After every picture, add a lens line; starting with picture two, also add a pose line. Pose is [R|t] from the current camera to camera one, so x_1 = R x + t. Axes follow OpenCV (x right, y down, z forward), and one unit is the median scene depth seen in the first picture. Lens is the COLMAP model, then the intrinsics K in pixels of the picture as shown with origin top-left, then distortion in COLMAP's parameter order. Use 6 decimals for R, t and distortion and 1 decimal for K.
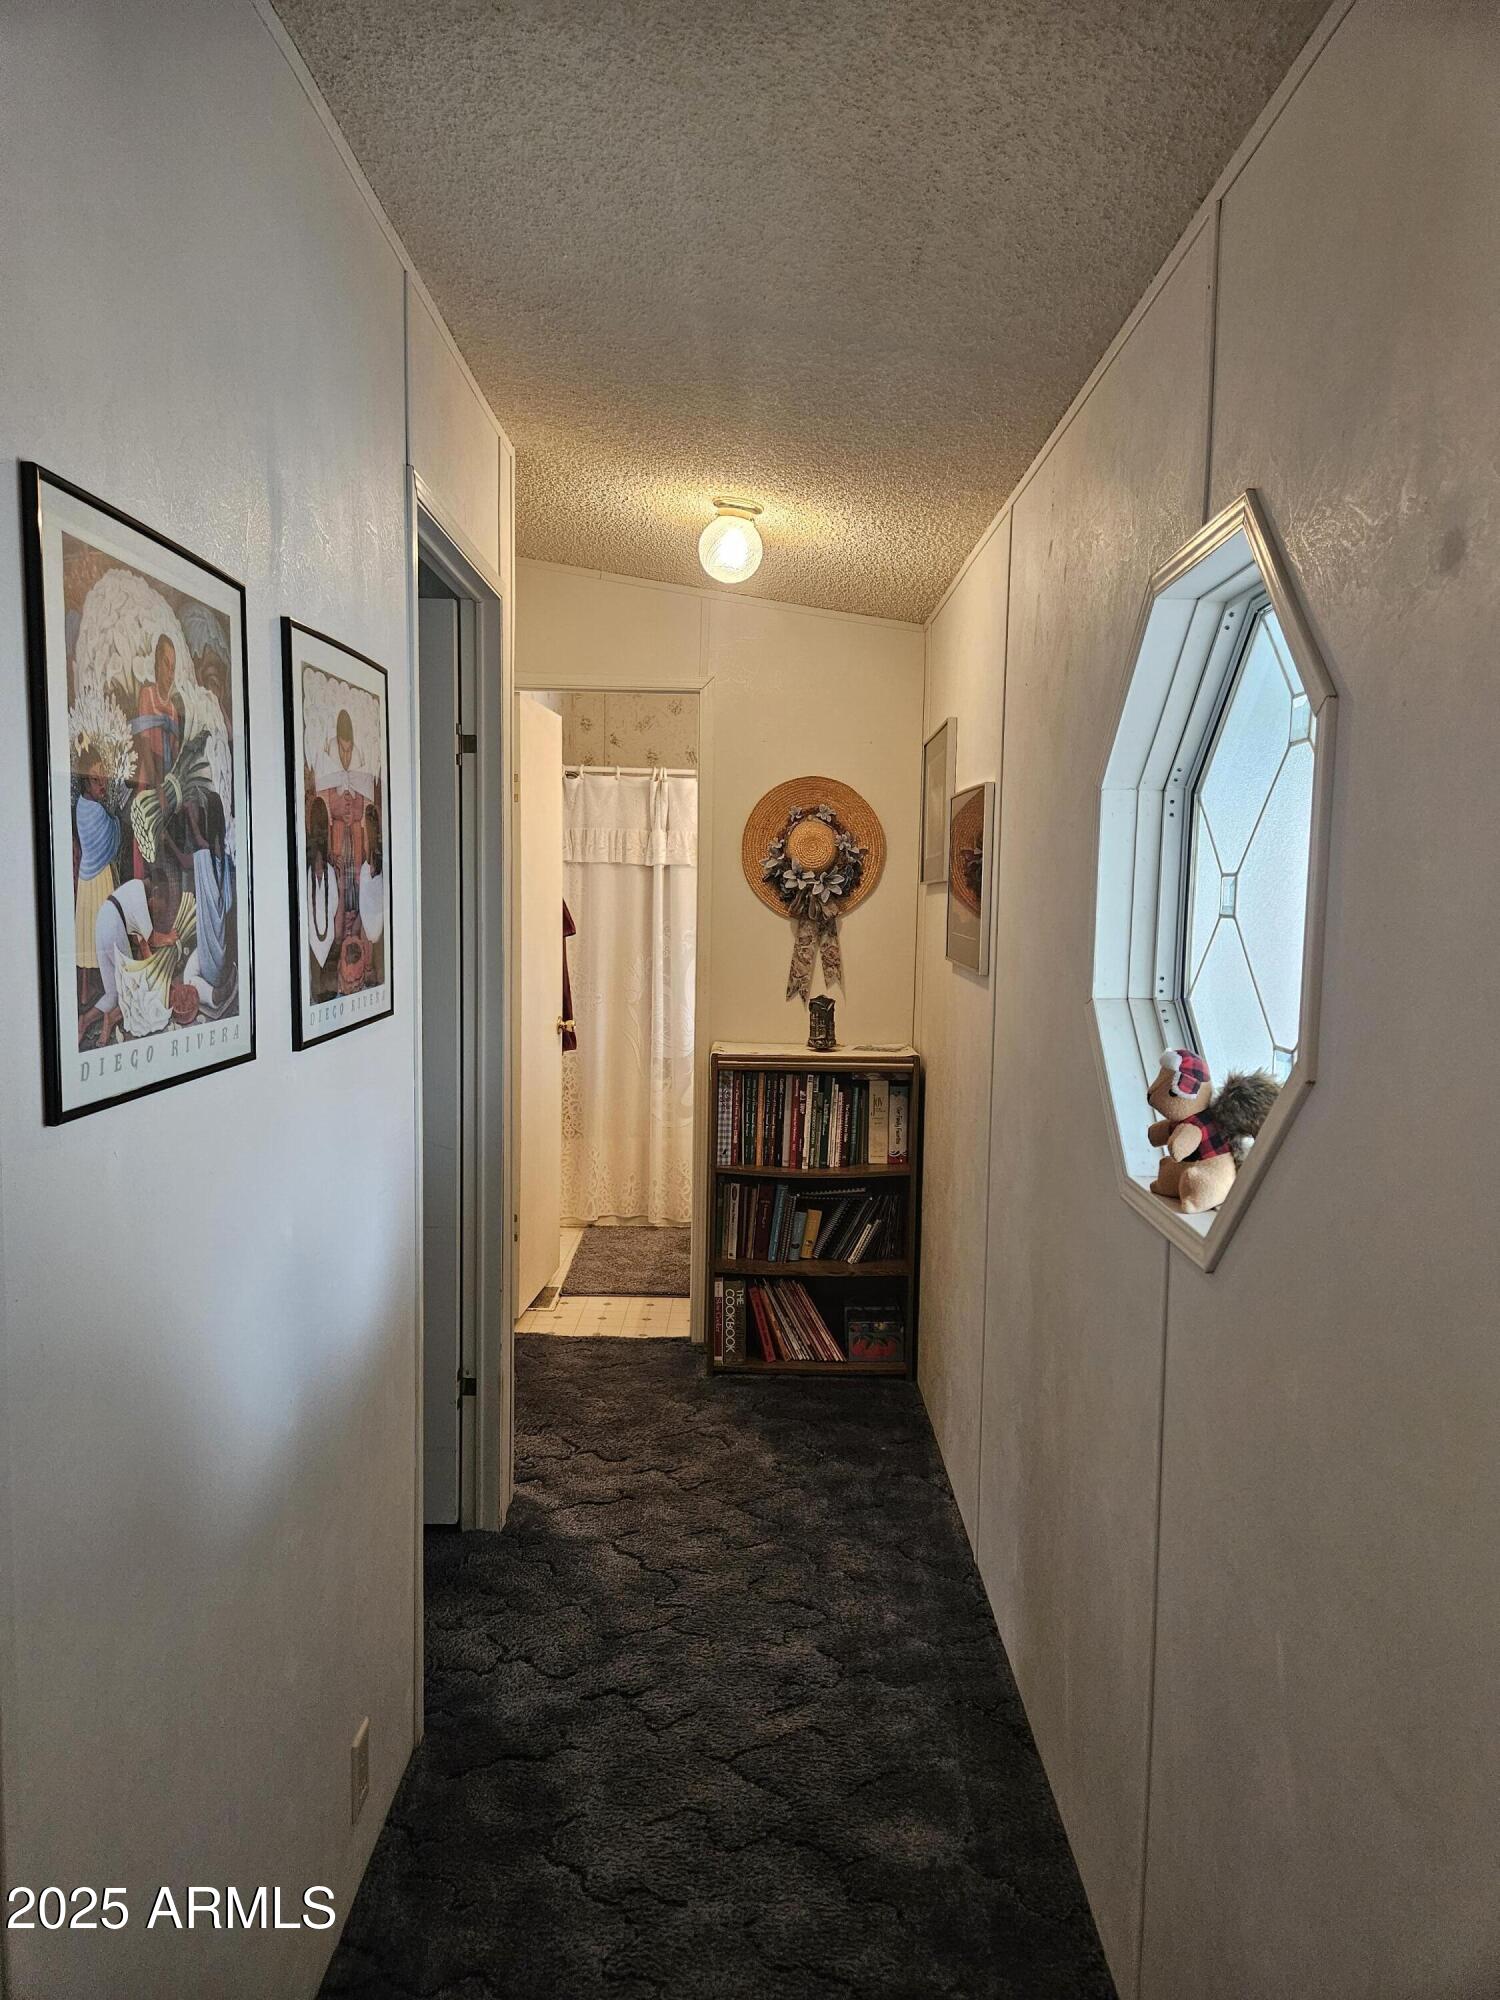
lens RADIAL K [[1328.5, 0, 748.0], [0, 1328.5, 1001.7], [0, 0, 1]] dist [0.074297, -0.064834]
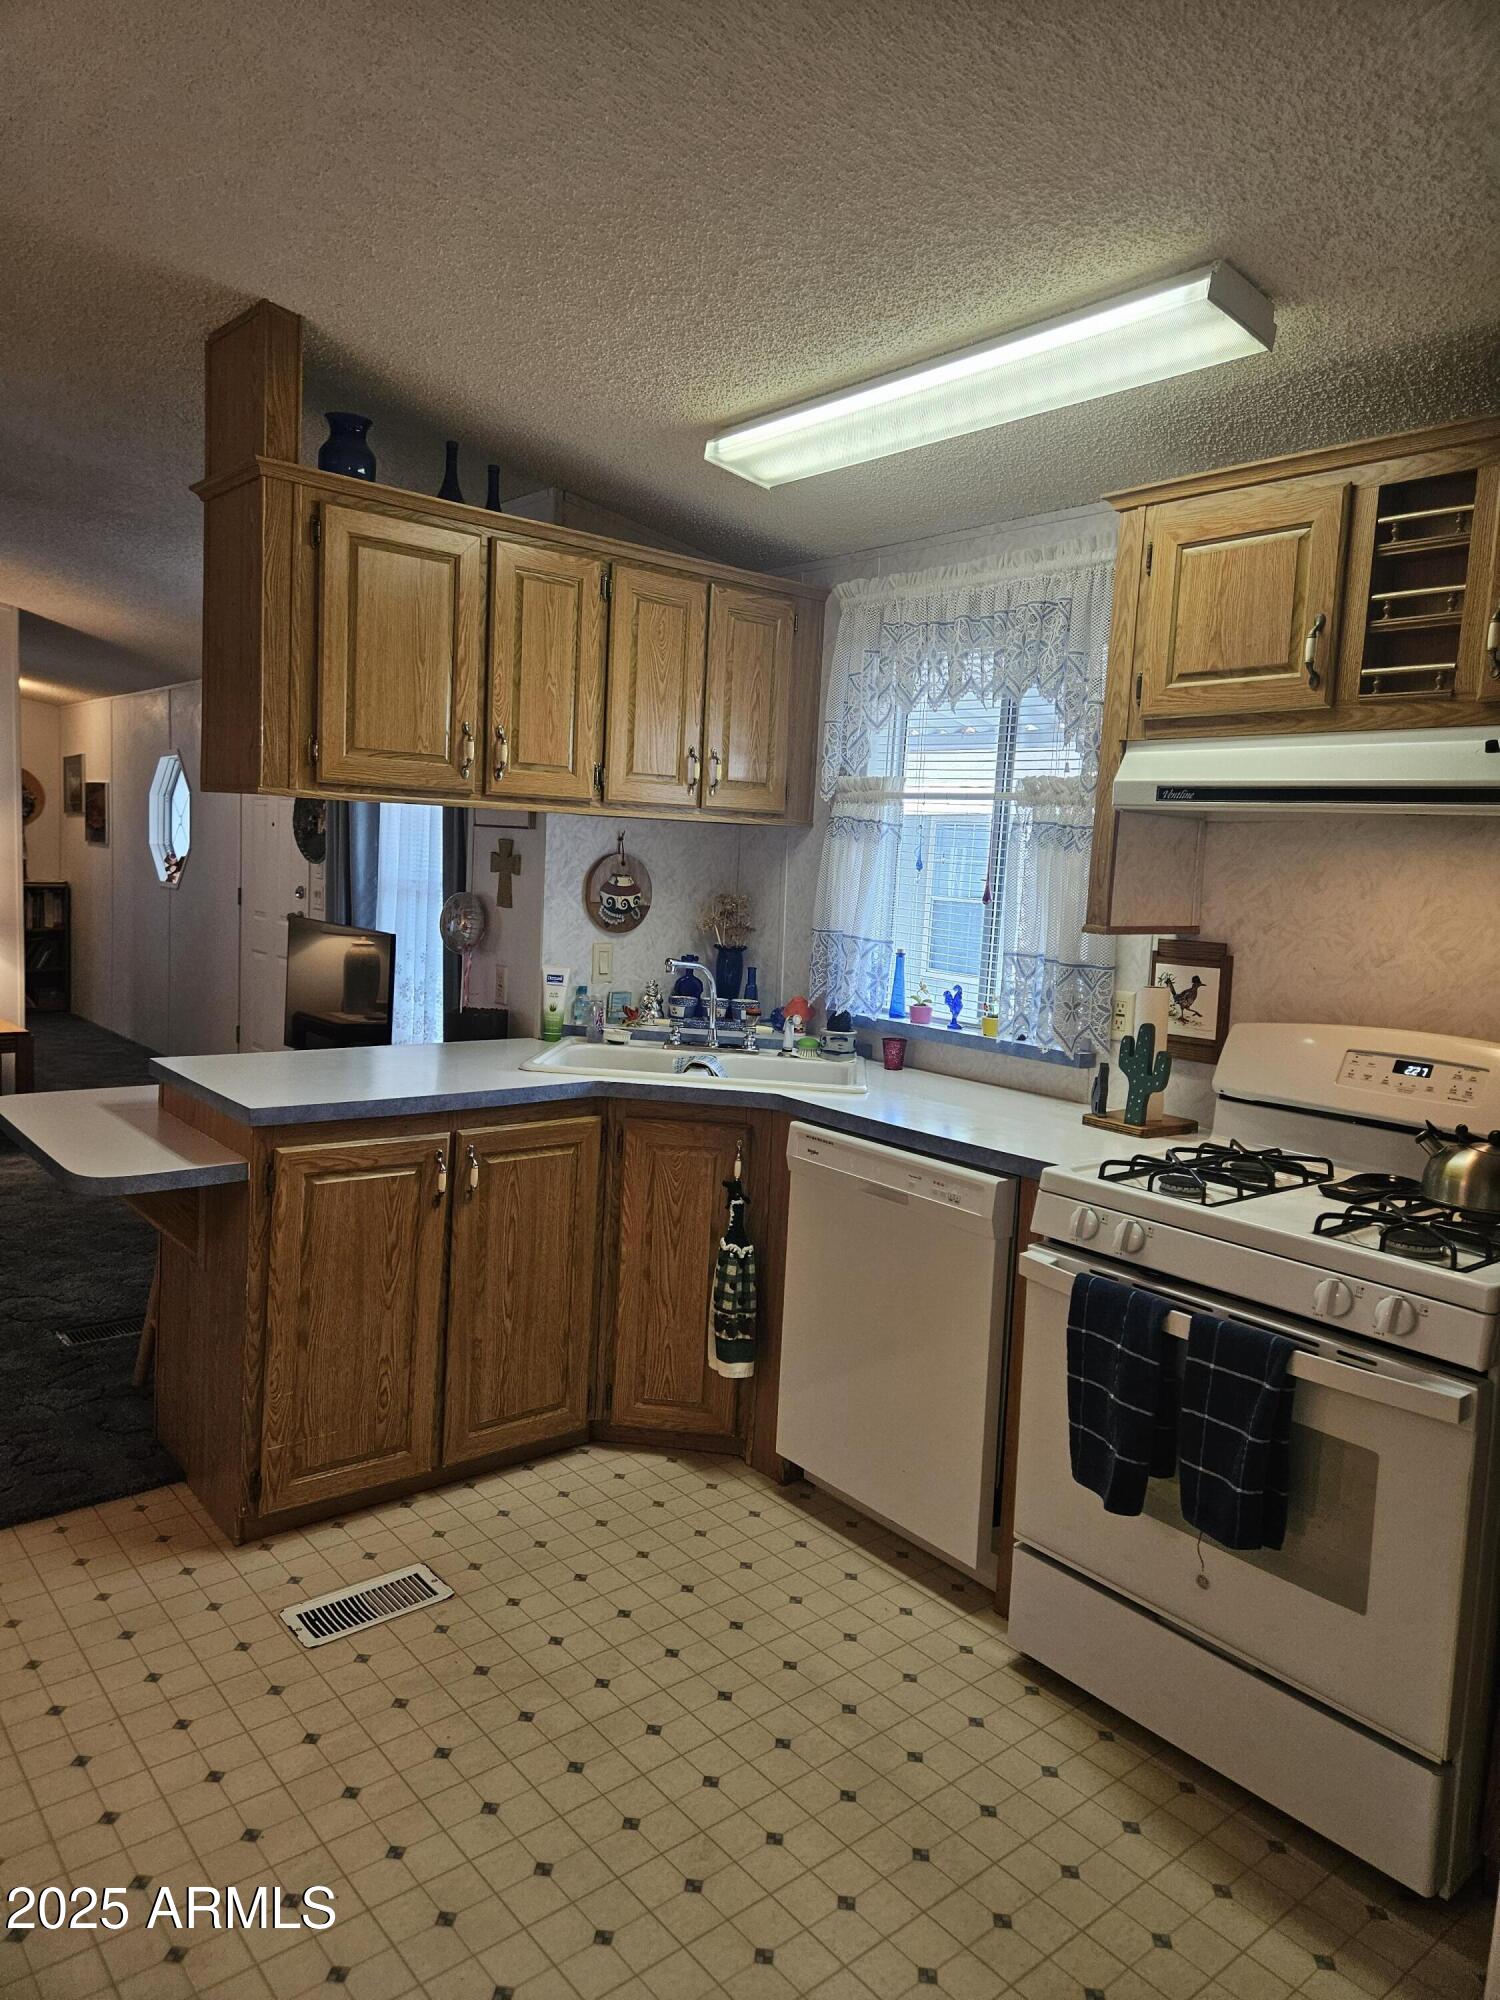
lens RADIAL K [[1328.5, 0, 740.5], [0, 1328.5, 996.8], [0, 0, 1]] dist [0.074297, -0.064834]
pose [[0.765522, -0.048655, 0.641567, -0.656087], [0.015552, 0.998245, 0.057148, 0.159677], [-0.643222, -0.033770, 0.764935, -2.143332]]
